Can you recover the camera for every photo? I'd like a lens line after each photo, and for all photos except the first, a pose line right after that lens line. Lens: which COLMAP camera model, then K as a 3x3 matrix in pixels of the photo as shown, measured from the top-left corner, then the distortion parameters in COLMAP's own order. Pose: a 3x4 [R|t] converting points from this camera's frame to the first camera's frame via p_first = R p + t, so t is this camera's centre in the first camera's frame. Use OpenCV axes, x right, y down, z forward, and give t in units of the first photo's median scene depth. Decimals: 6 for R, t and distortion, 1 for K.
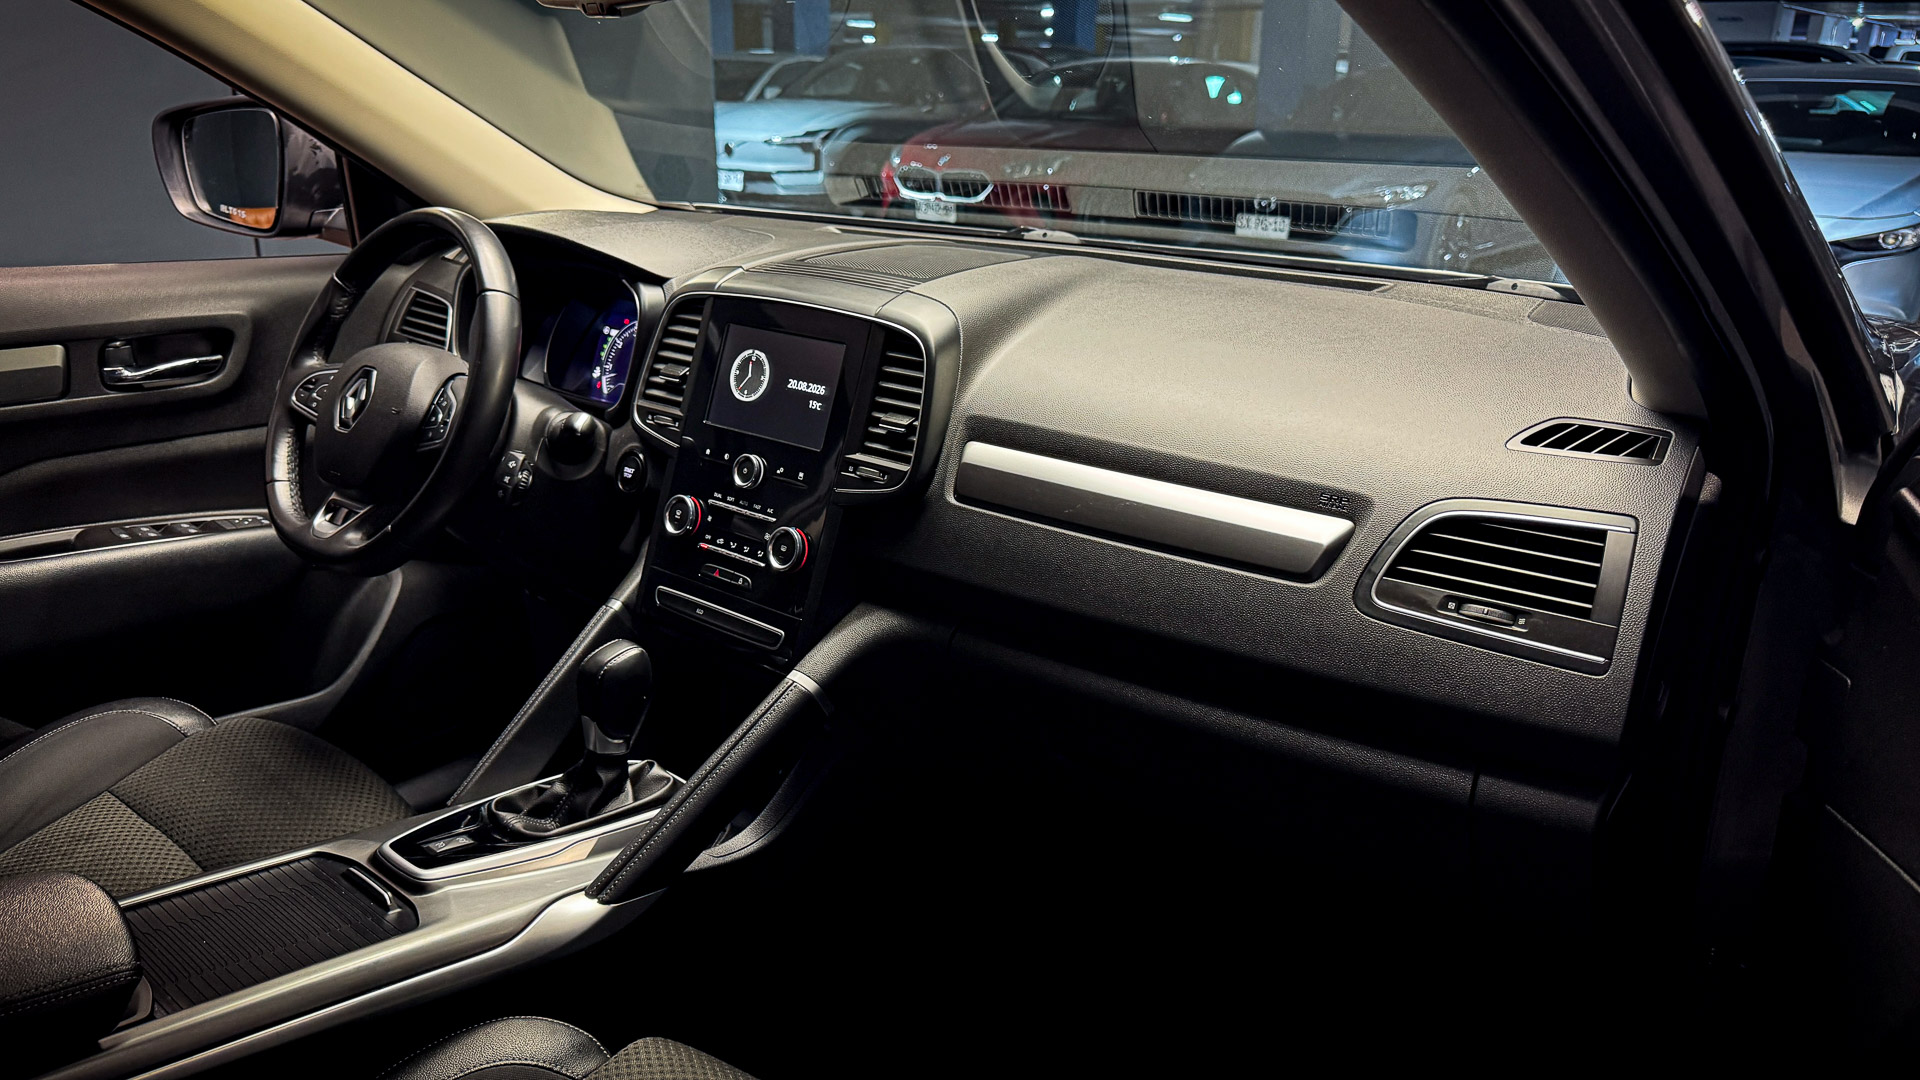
lens RADIAL K [[1373.0, 0, 960.0], [0, 1373.0, 540.0], [0, 0, 1]] dist [0.001543, -0.000344]
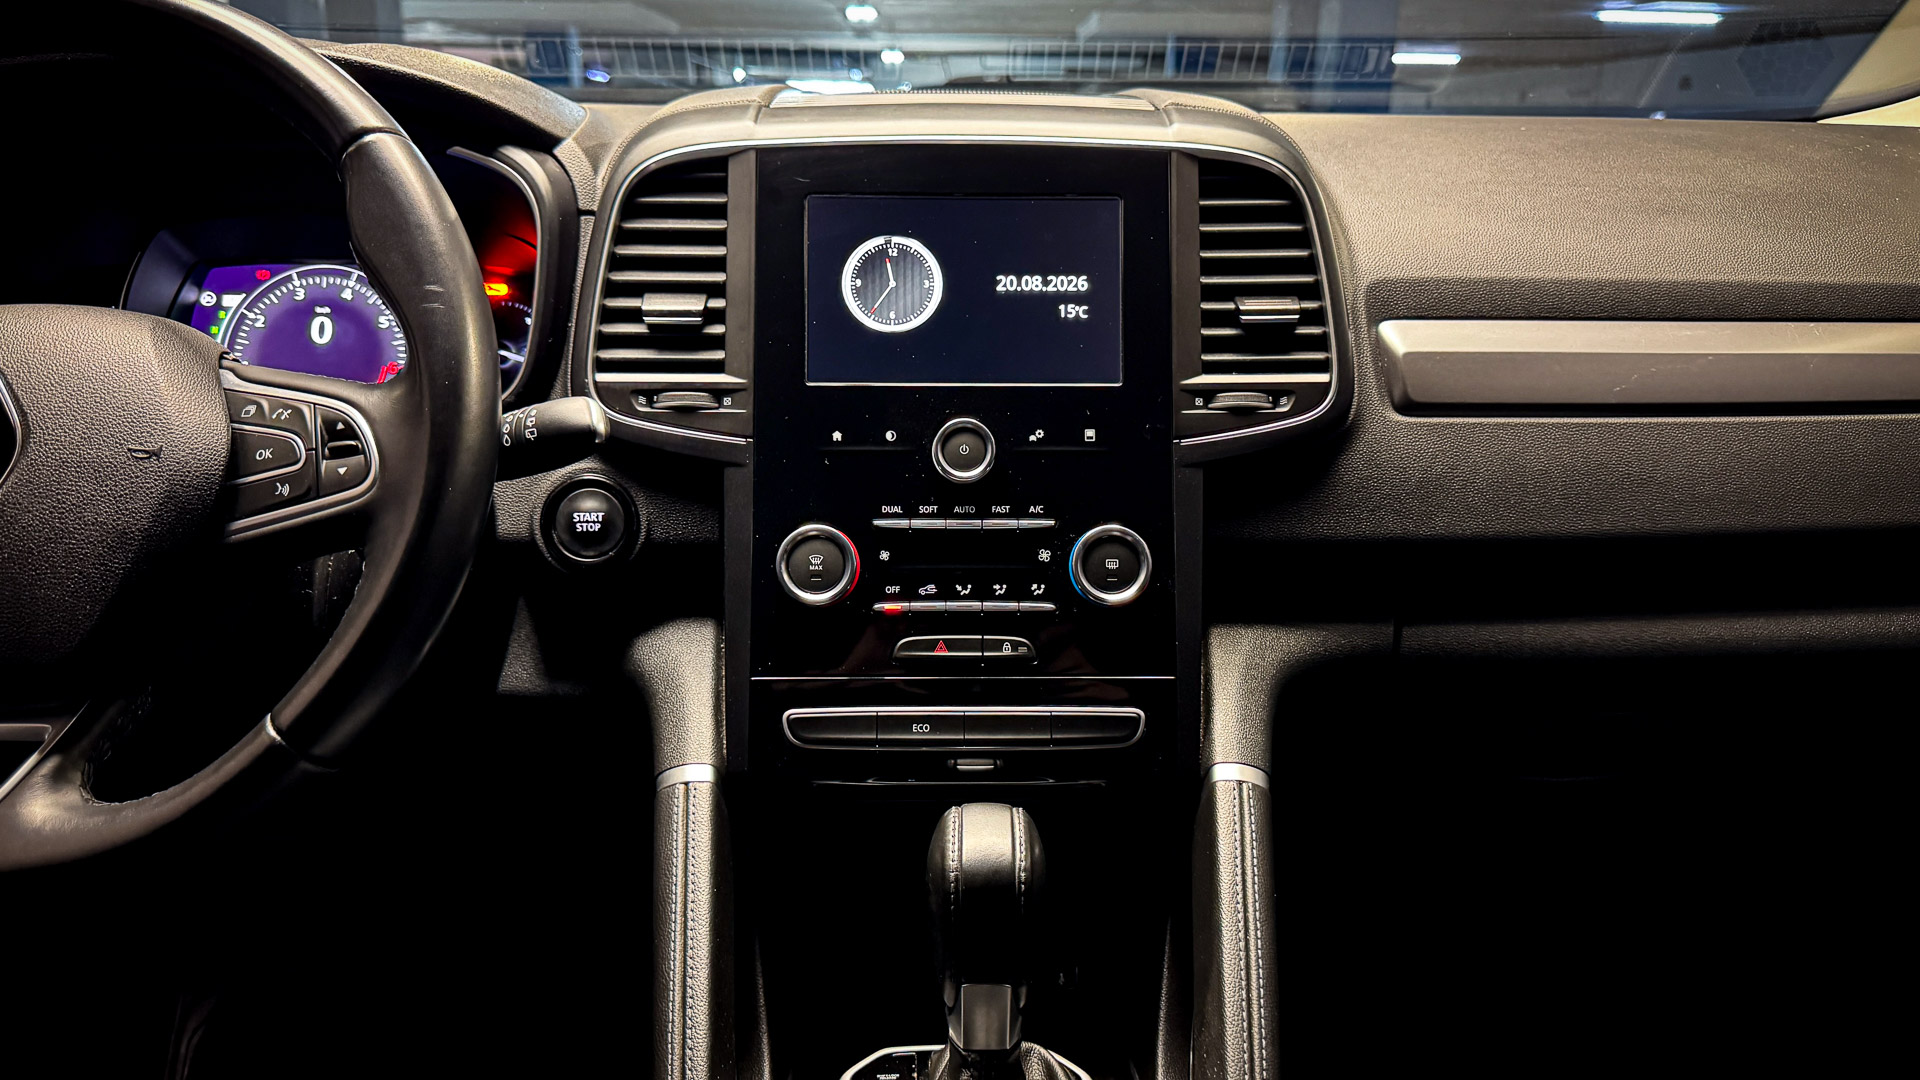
lens RADIAL K [[1371.5, 0, 960.0], [0, 1371.5, 540.0], [0, 0, 1]] dist [0.110677, -0.224317]
pose [[0.744901, -0.187828, 0.640190, -0.498624], [0.213415, 0.976219, 0.038095, -0.035463], [-0.632121, 0.108249, 0.767272, 0.572036]]
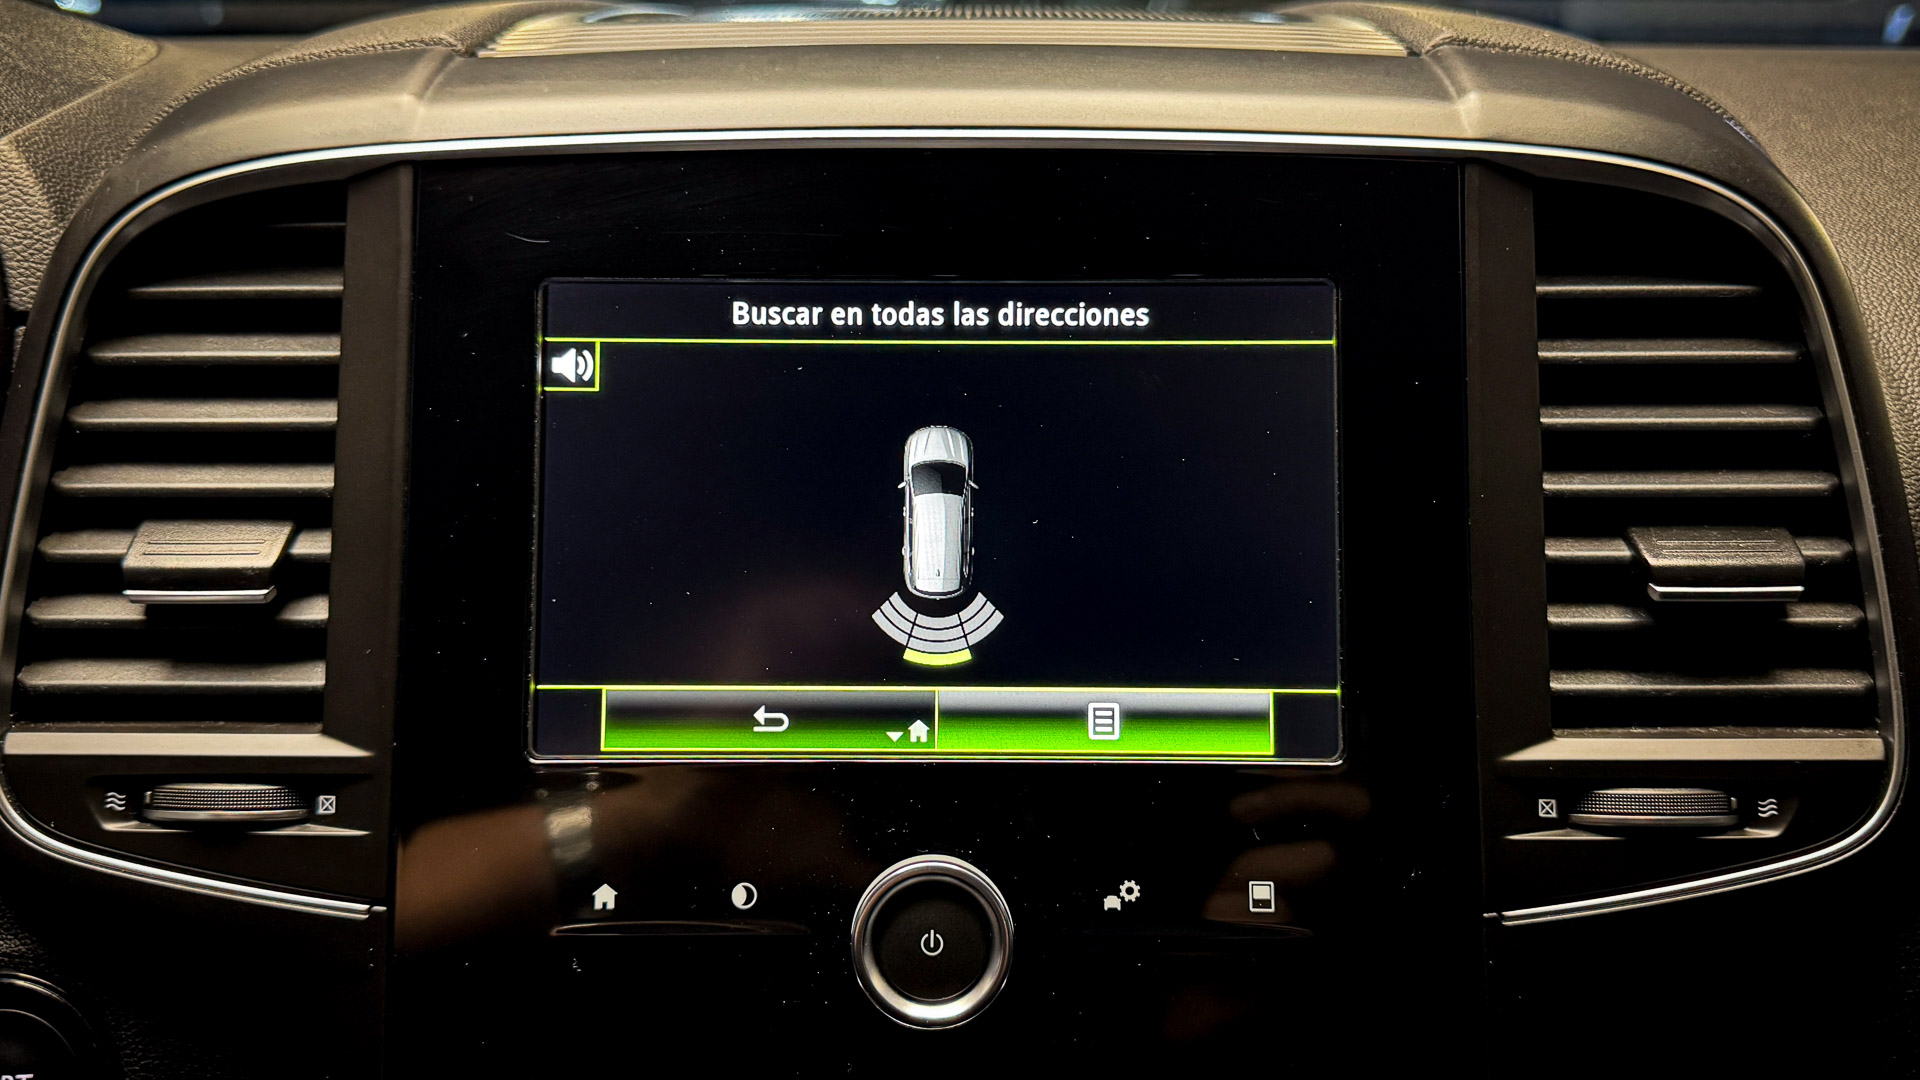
lens RADIAL K [[1491.3, 0, 958.6], [0, 1491.3, 587.7], [0, 0, 1]] dist [0.000116, -0.087741]
pose [[0.764862, -0.190718, 0.615315, -0.271662], [0.212236, 0.976447, 0.038834, -0.107580], [-0.608228, 0.100890, 0.787324, 0.795839]]
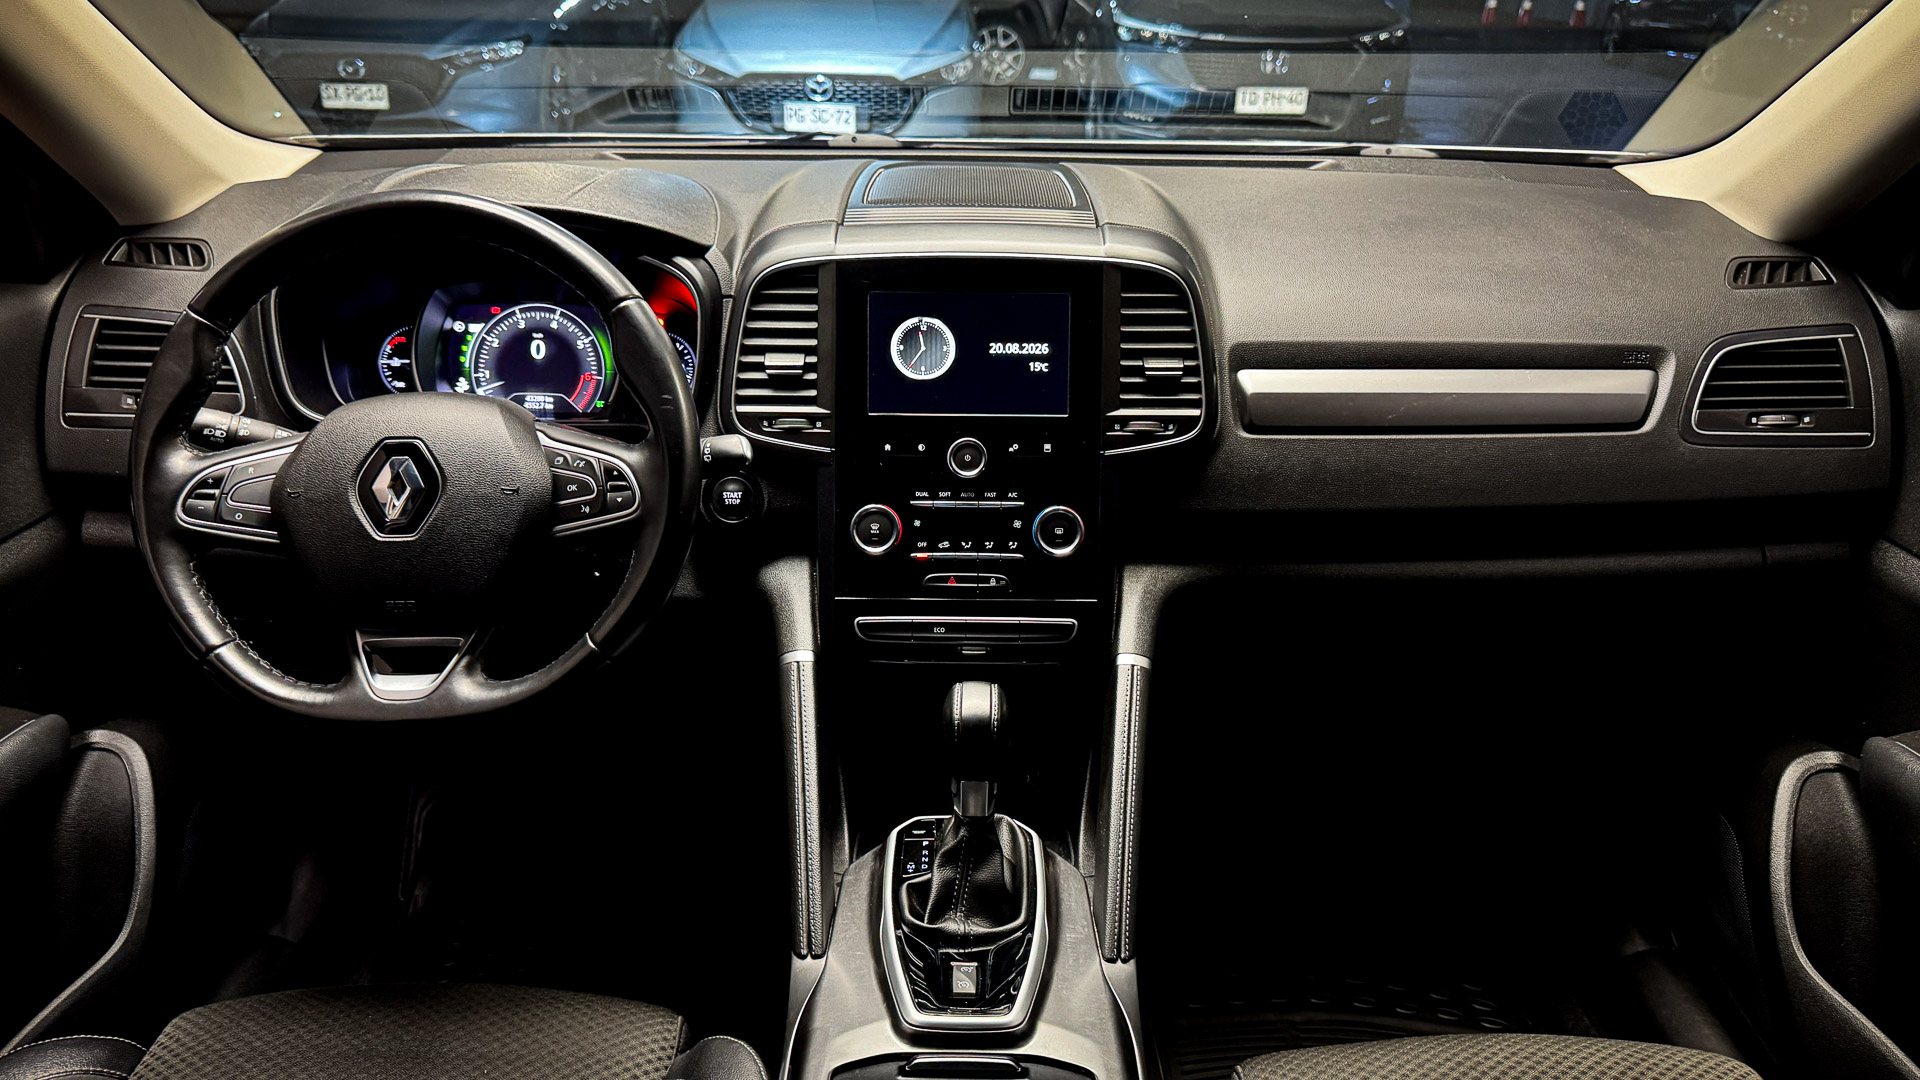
lens RADIAL K [[1371.5, 0, 960.0], [0, 1371.5, 540.0], [0, 0, 1]] dist [0.110677, -0.224317]
pose [[0.755833, -0.264352, 0.599028, -0.673540], [0.204400, 0.964417, 0.167694, -0.142563], [-0.622043, -0.004307, 0.782971, 0.316517]]
